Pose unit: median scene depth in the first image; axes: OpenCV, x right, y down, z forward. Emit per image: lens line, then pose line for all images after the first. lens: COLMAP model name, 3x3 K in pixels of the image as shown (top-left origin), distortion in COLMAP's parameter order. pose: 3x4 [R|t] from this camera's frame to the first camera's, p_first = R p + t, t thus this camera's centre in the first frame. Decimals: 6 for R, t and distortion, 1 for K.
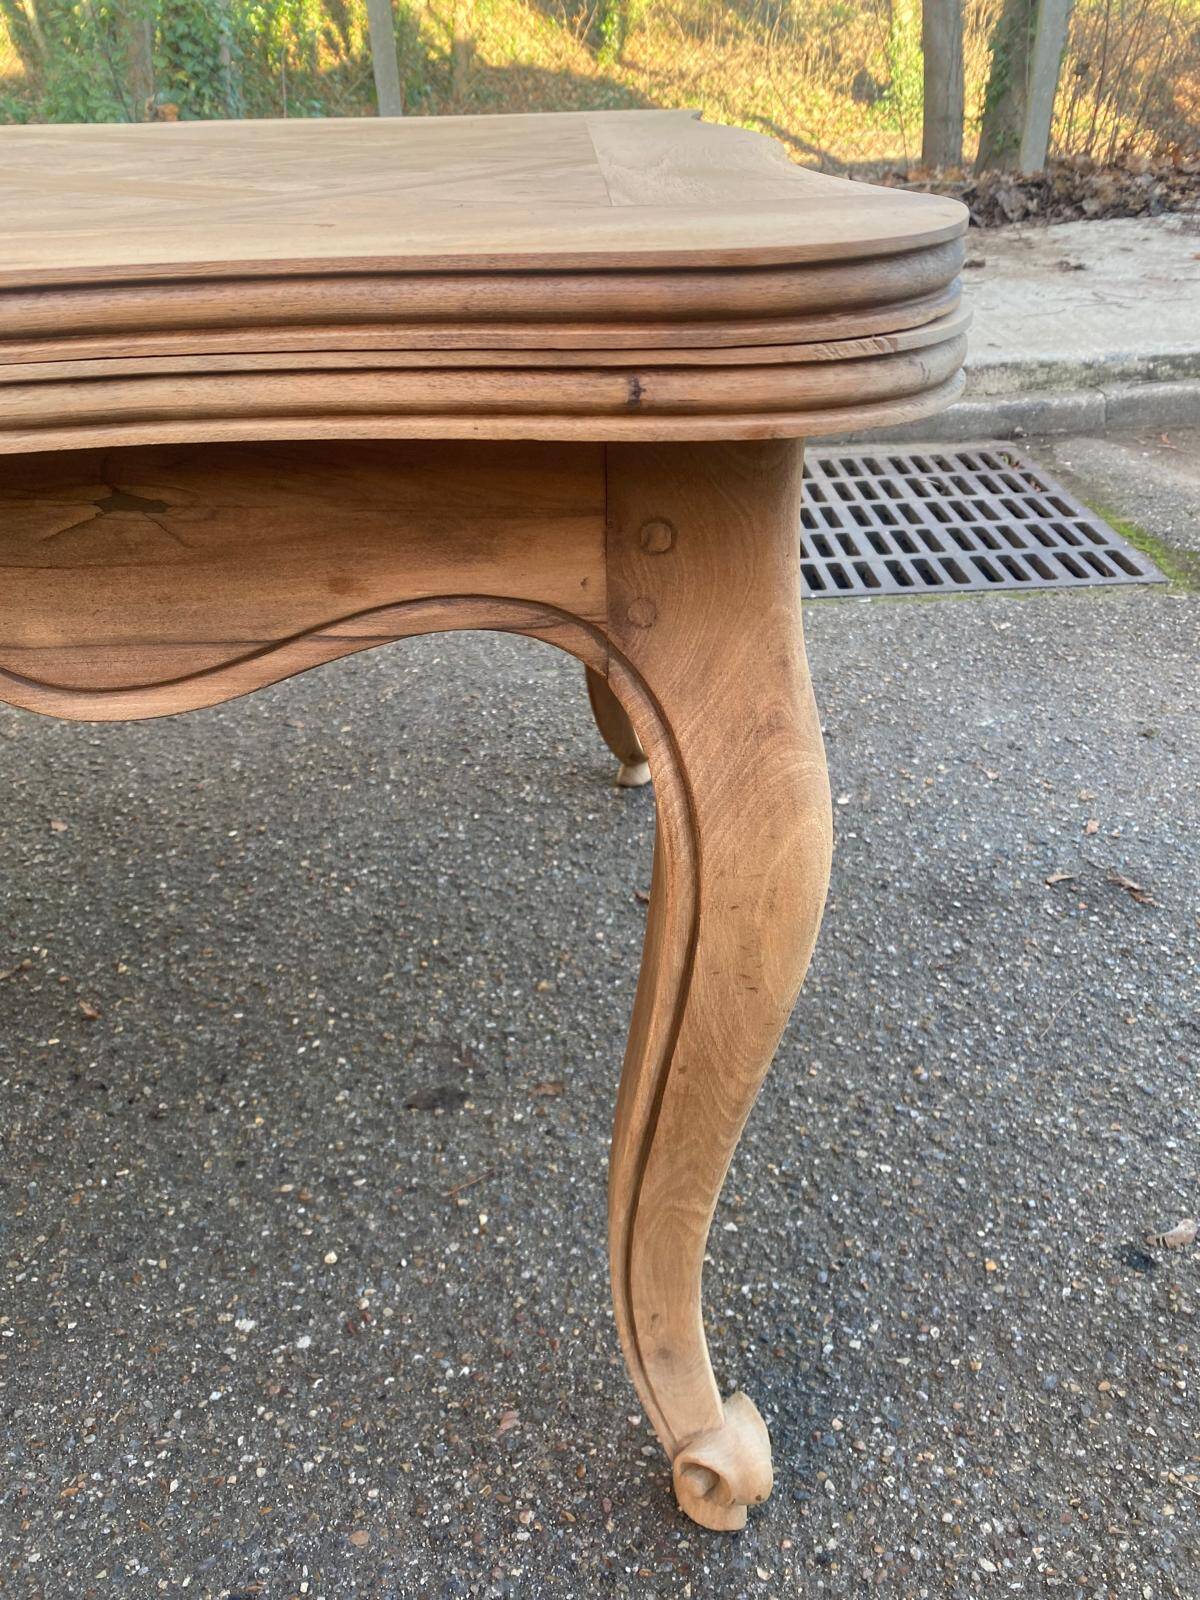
lens RADIAL K [[1239.6, 0, 591.9], [0, 1239.6, 777.5], [0, 0, 1]] dist [0.003980, -0.000393]
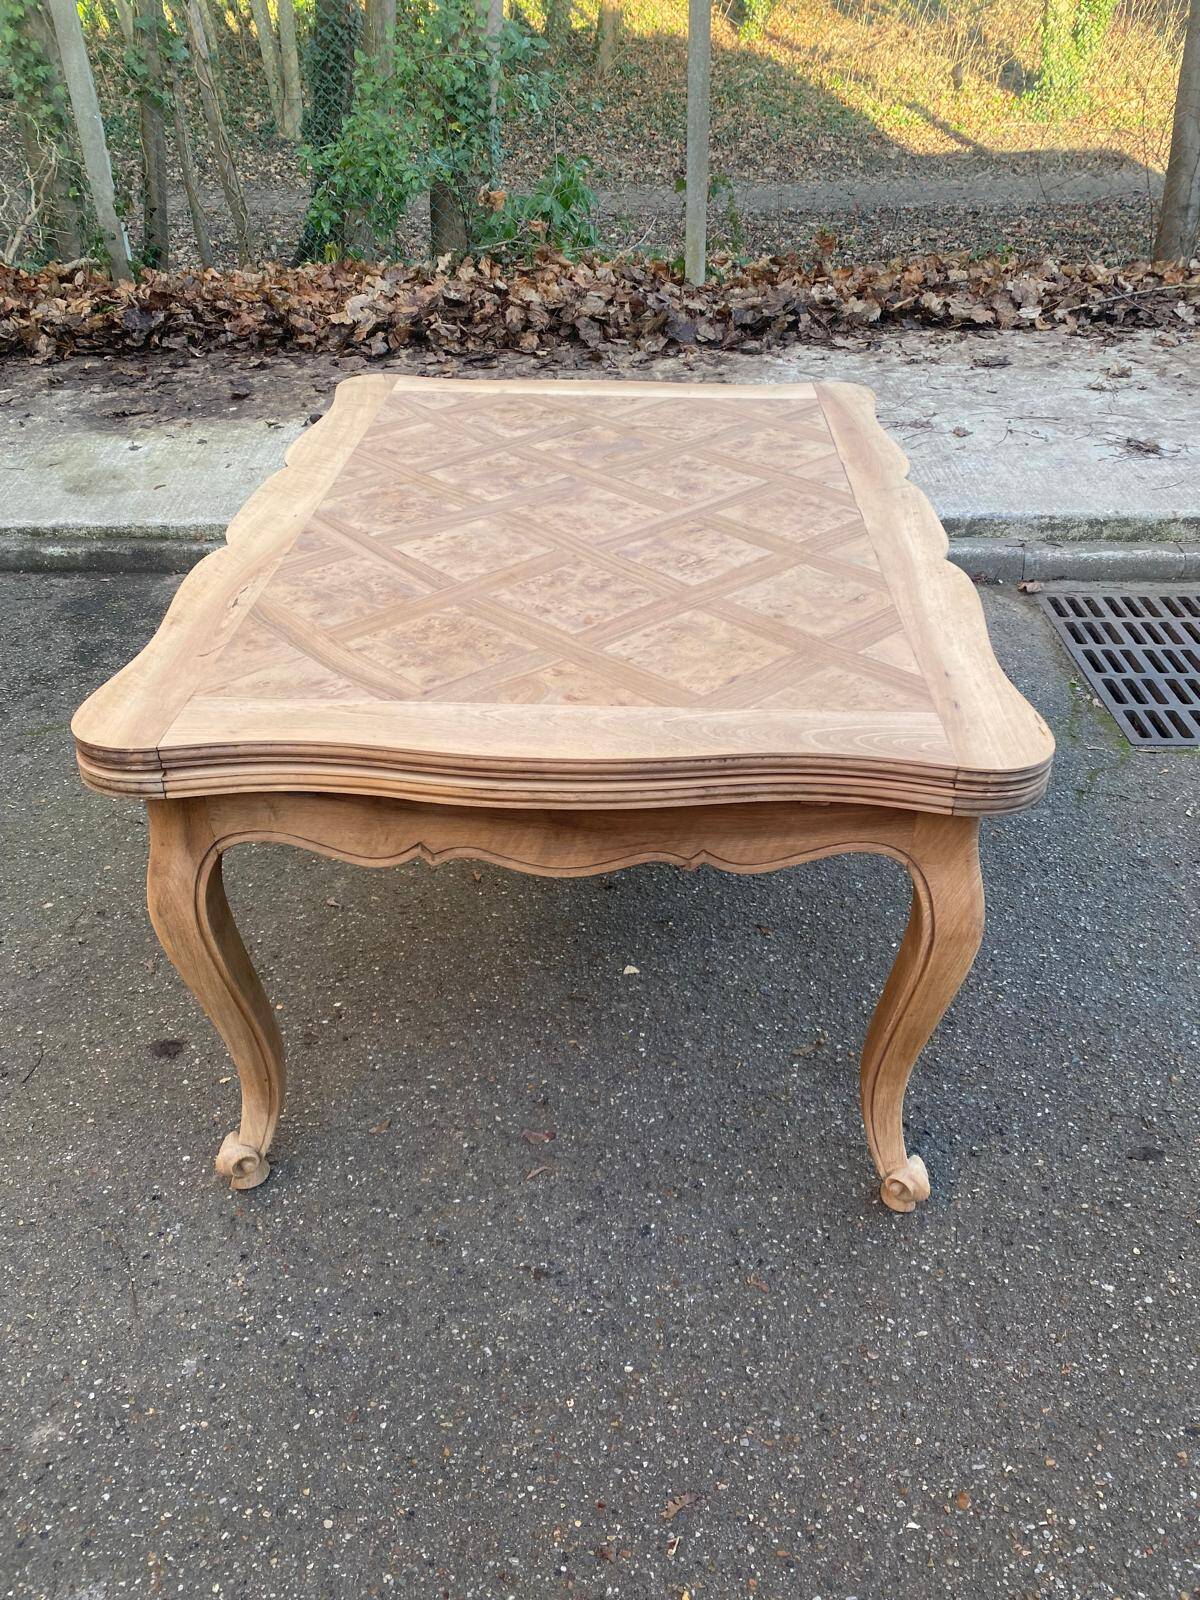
lens RADIAL K [[1226.6, 0, 608.6], [0, 1226.6, 801.6], [0, 0, 1]] dist [0.008479, -0.001602]
pose [[0.998200, 0.047537, -0.036558, -0.705633], [-0.045484, 0.997445, 0.055086, -0.228917], [0.039083, -0.053324, 0.997812, -0.539341]]
